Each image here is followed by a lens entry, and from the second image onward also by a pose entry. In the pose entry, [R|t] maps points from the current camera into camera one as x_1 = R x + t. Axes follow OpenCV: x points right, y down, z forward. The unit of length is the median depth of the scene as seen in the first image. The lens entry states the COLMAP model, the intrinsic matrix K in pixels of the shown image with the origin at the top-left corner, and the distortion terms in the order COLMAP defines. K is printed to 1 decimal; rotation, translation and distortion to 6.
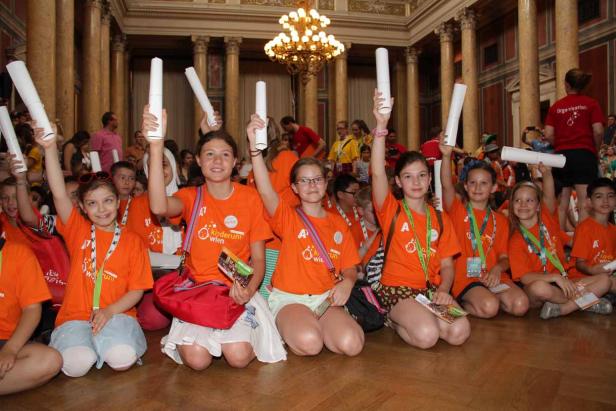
lens RADIAL K [[512.3, 0, 305.0], [0, 512.3, 205.7], [0, 0, 1]] dist [-0.173630, 0.146026]
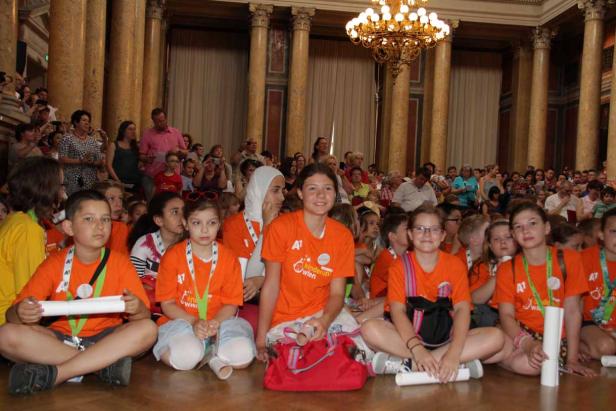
lens RADIAL K [[679.0, 0, 316.5], [0, 679.0, 216.1], [0, 0, 1]] dist [-0.014570, 0.196829]
pose [[0.993477, 0.060090, -0.096912, -0.006307], [-0.061972, 0.997941, -0.016529, -0.003131], [0.095719, 0.022427, 0.995156, -0.037476]]
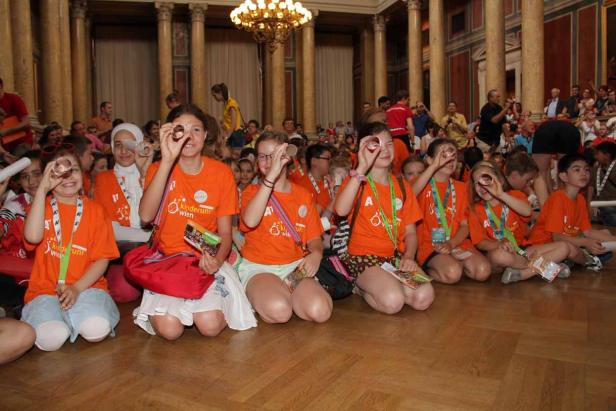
lens RADIAL K [[512.3, 0, 305.0], [0, 512.3, 205.7], [0, 0, 1]] dist [-0.173630, 0.146026]
pose [[0.998036, -0.013390, 0.061200, 0.000128], [0.009652, 0.998093, 0.060971, -0.000521], [-0.061900, -0.060260, 0.996262, -0.002126]]
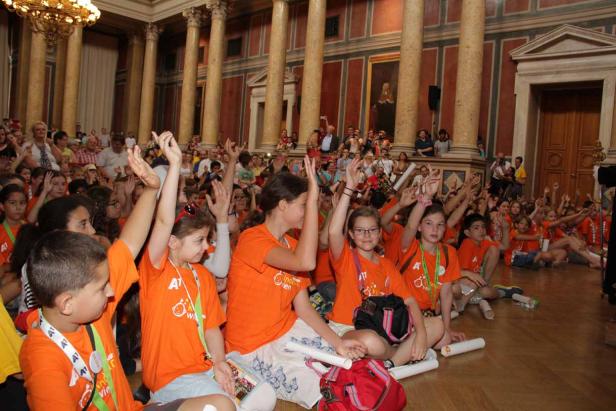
lens RADIAL K [[510.2, 0, 305.0], [0, 510.2, 205.8], [0, 0, 1]] dist [-0.177426, 0.137093]
pose [[0.831844, 0.042140, 0.553408, -0.095442], [-0.067418, 0.997402, 0.025390, -0.014242], [-0.550900, -0.058430, 0.832523, 0.034193]]
